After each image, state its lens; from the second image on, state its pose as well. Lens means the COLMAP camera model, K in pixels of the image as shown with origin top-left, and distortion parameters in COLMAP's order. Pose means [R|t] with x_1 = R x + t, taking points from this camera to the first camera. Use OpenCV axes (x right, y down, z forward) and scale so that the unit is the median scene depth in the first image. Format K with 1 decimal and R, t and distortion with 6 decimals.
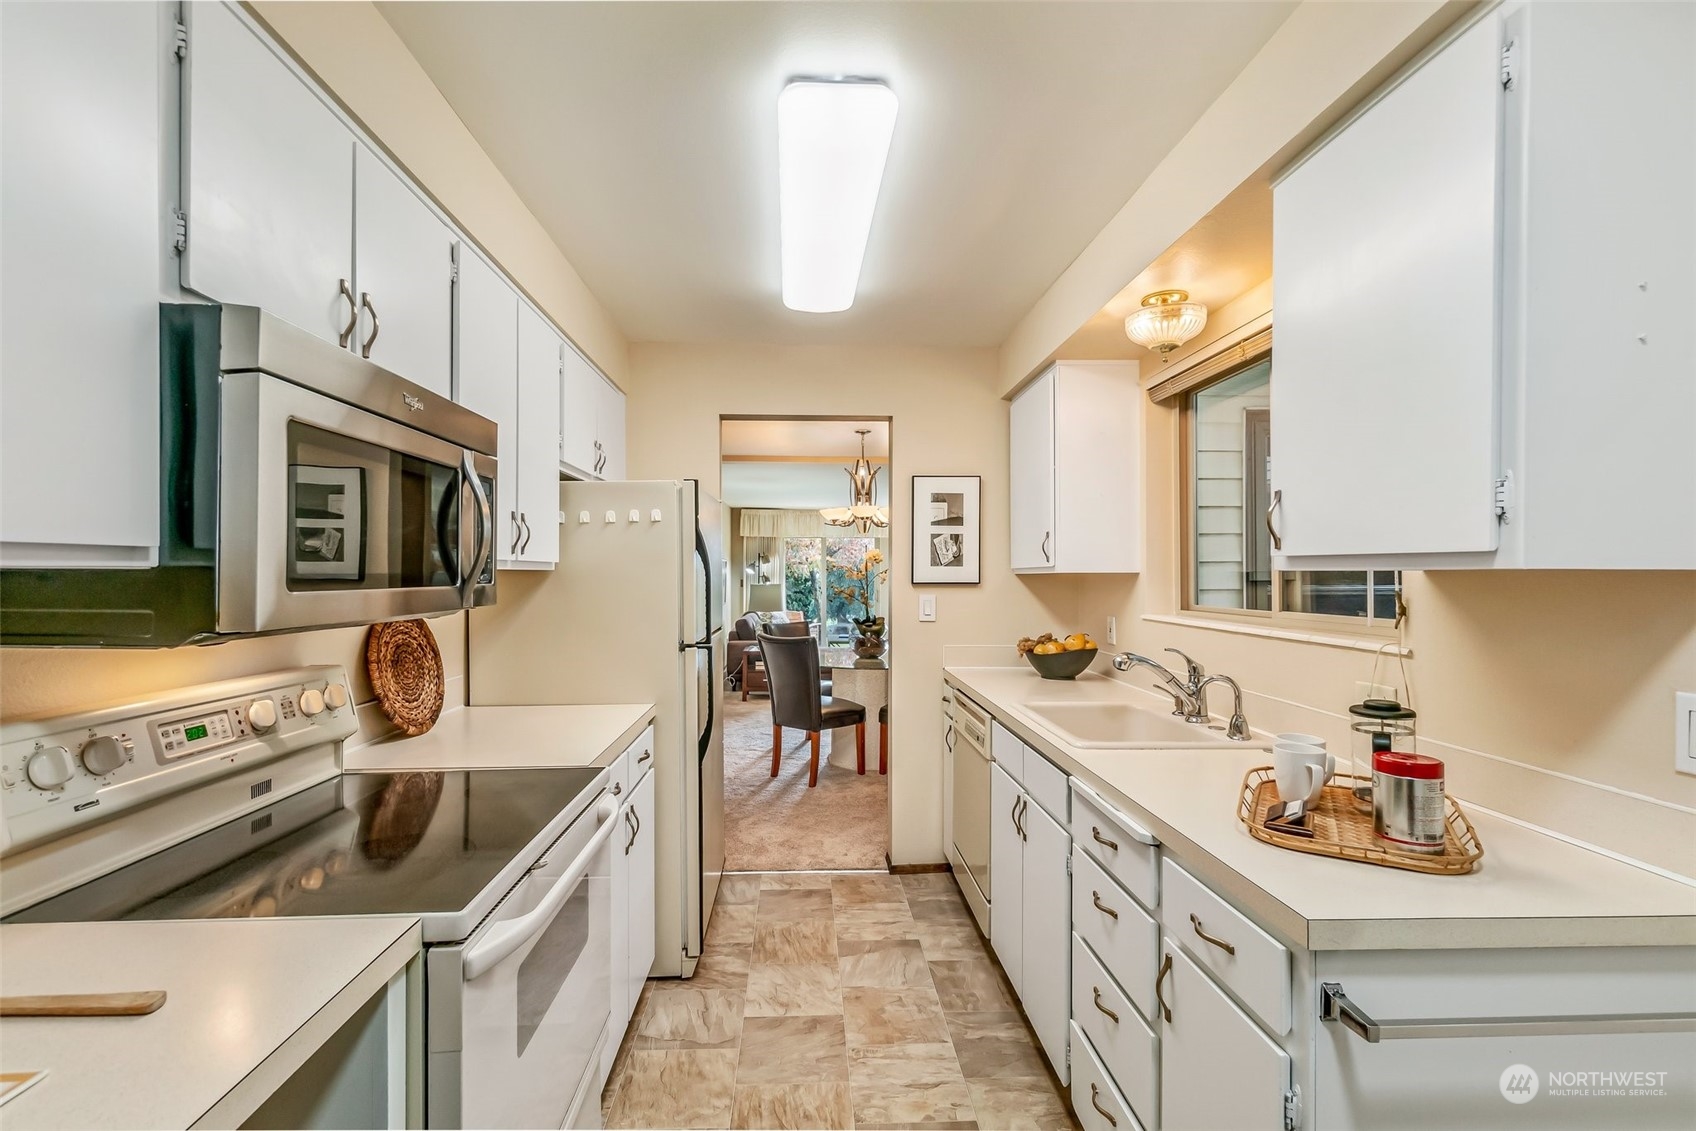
lens RADIAL K [[737.1, 0, 844.6], [0, 737.1, 562.4], [0, 0, 1]] dist [-0.002760, -0.000087]
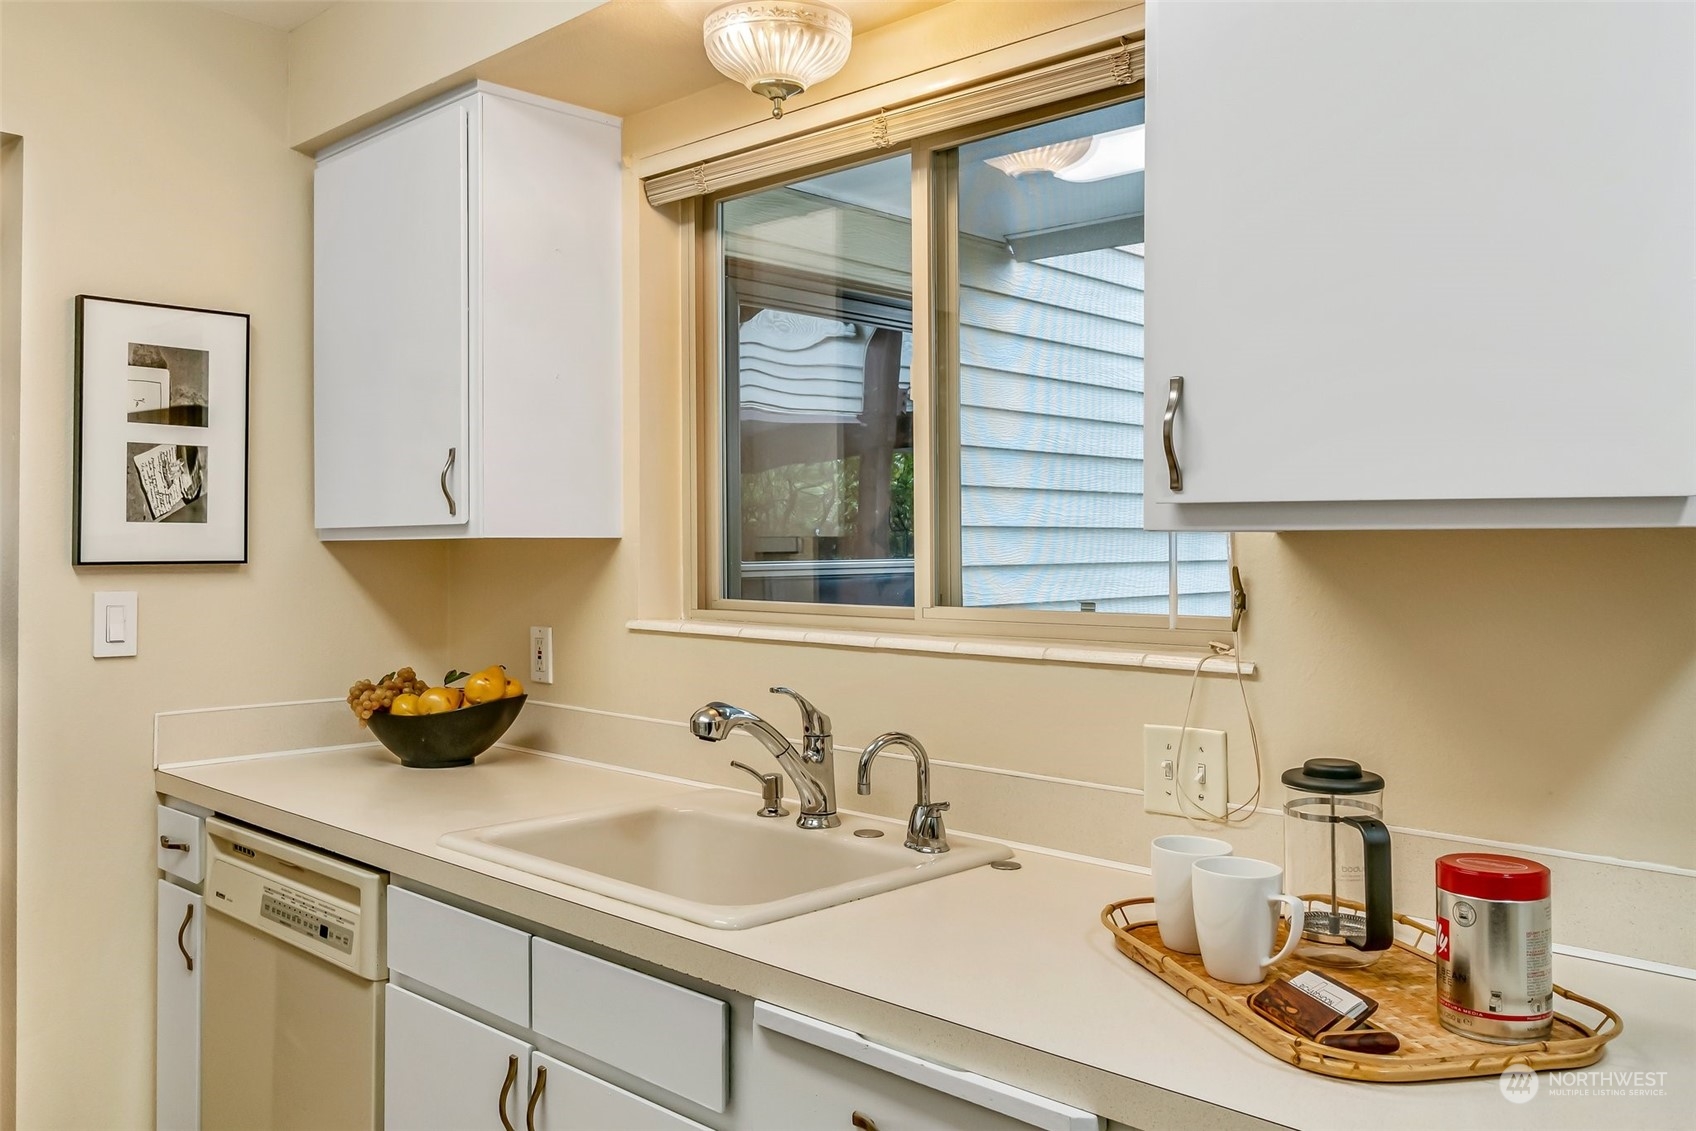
lens RADIAL K [[1344.4, 0, 828.1], [0, 1344.4, 526.3], [0, 0, 1]] dist [-0.015017, 0.002501]
pose [[0.736616, 0.009296, 0.676247, -0.116897], [-0.010414, 0.999943, -0.002402, 0.006415], [-0.676231, -0.005273, 0.736671, 0.228300]]
